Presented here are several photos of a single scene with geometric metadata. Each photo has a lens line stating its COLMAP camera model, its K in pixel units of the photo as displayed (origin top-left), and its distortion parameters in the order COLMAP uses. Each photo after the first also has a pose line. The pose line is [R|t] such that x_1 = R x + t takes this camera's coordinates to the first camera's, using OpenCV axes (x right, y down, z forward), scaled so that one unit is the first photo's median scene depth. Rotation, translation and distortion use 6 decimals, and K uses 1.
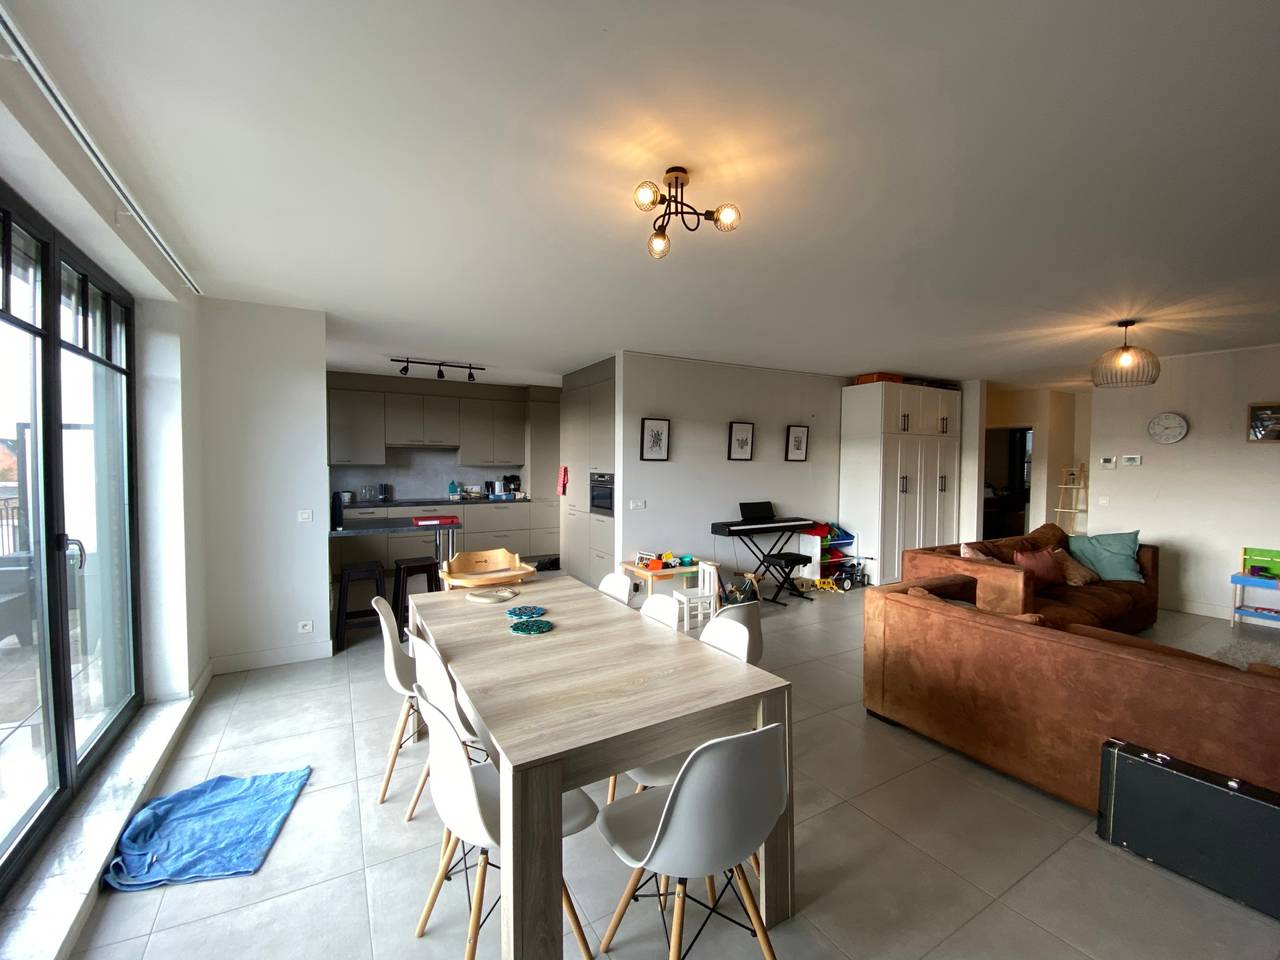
lens RADIAL K [[520.0, 0, 635.9], [0, 520.0, 480.1], [0, 0, 1]] dist [0.044348, -0.033649]
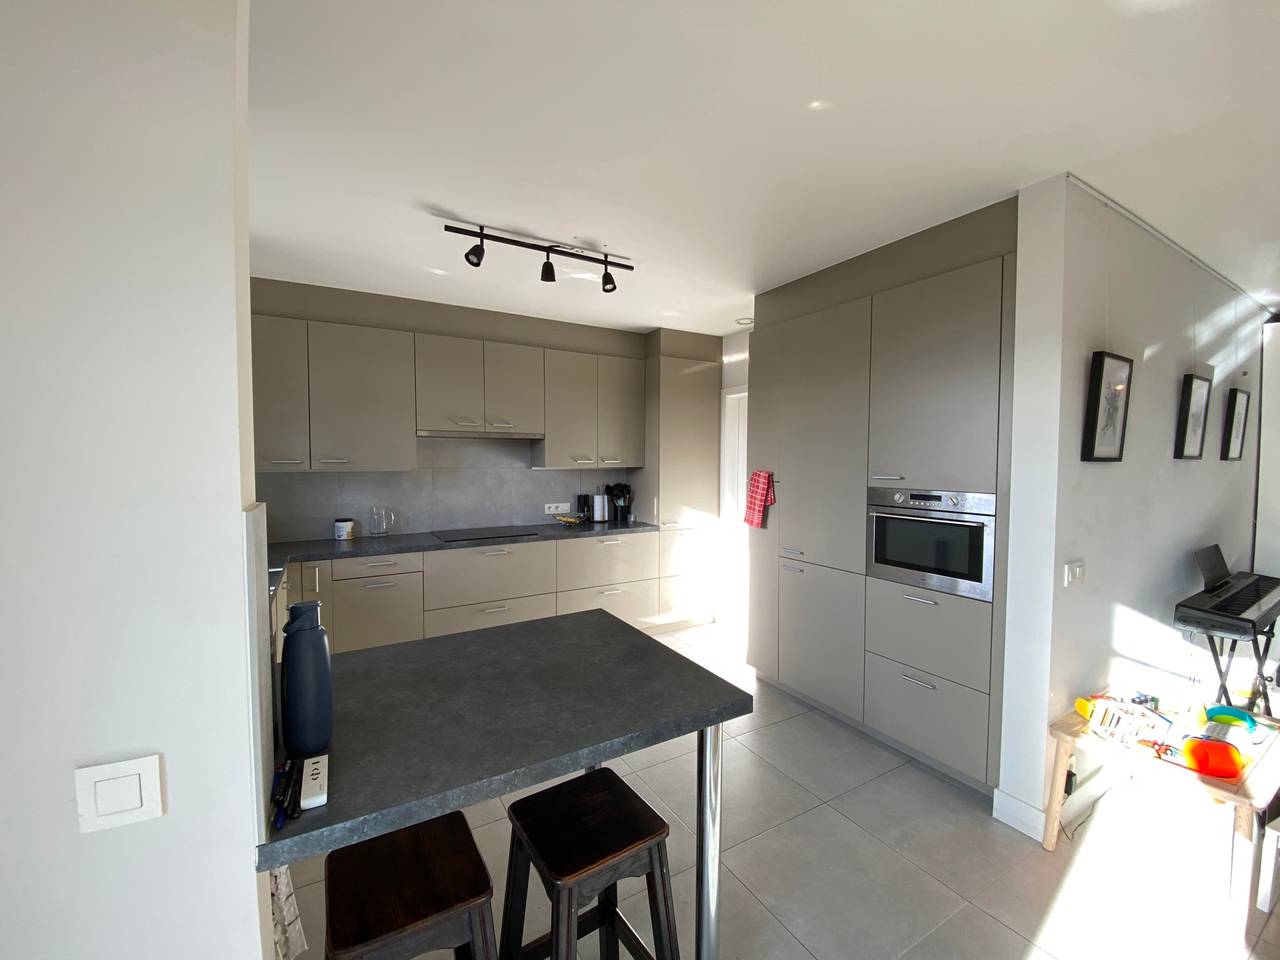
lens RADIAL K [[520.0, 0, 635.9], [0, 520.0, 480.1], [0, 0, 1]] dist [0.044348, -0.033649]
pose [[0.999870, -0.005557, 0.015119, -0.331433], [0.005417, 0.999942, 0.009300, -0.027915], [-0.015169, -0.009217, 0.999842, 0.590475]]
